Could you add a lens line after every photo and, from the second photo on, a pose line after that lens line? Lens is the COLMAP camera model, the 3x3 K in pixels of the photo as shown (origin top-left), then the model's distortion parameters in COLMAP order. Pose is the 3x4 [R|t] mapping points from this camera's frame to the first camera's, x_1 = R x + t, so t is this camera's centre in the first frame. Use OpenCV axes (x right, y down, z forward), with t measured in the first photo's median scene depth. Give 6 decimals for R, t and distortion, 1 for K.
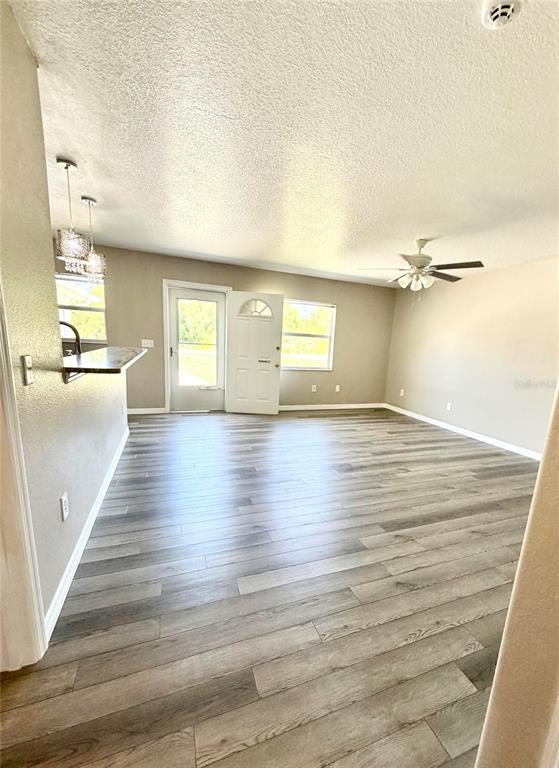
lens RADIAL K [[328.8, 0, 306.8], [0, 328.8, 410.3], [0, 0, 1]] dist [0.000391, 0.000061]
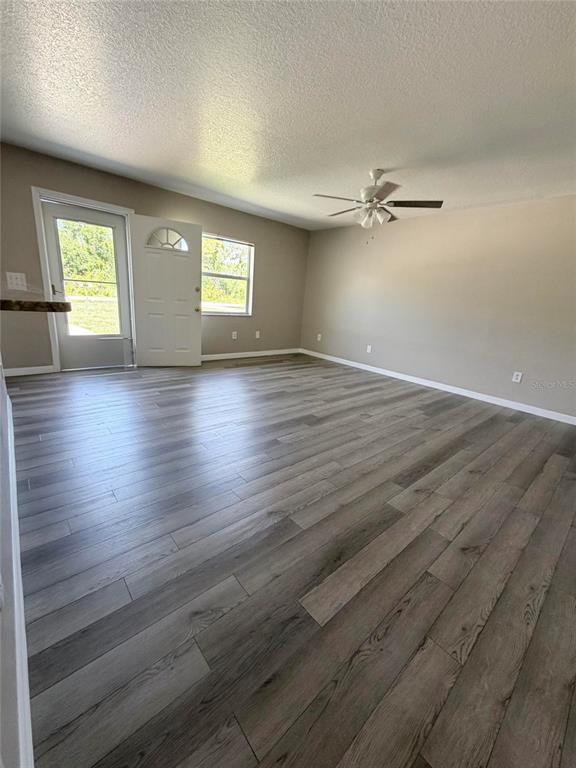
lens RADIAL K [[308.0, 0, 288.0], [0, 308.0, 384.0], [0, 0, 1]] dist [0.000333, 0.000064]
pose [[0.945855, -0.075606, 0.315661, -0.151502], [0.046790, 0.994096, 0.097899, -0.009917], [-0.321199, -0.077828, 0.943808, 0.149572]]
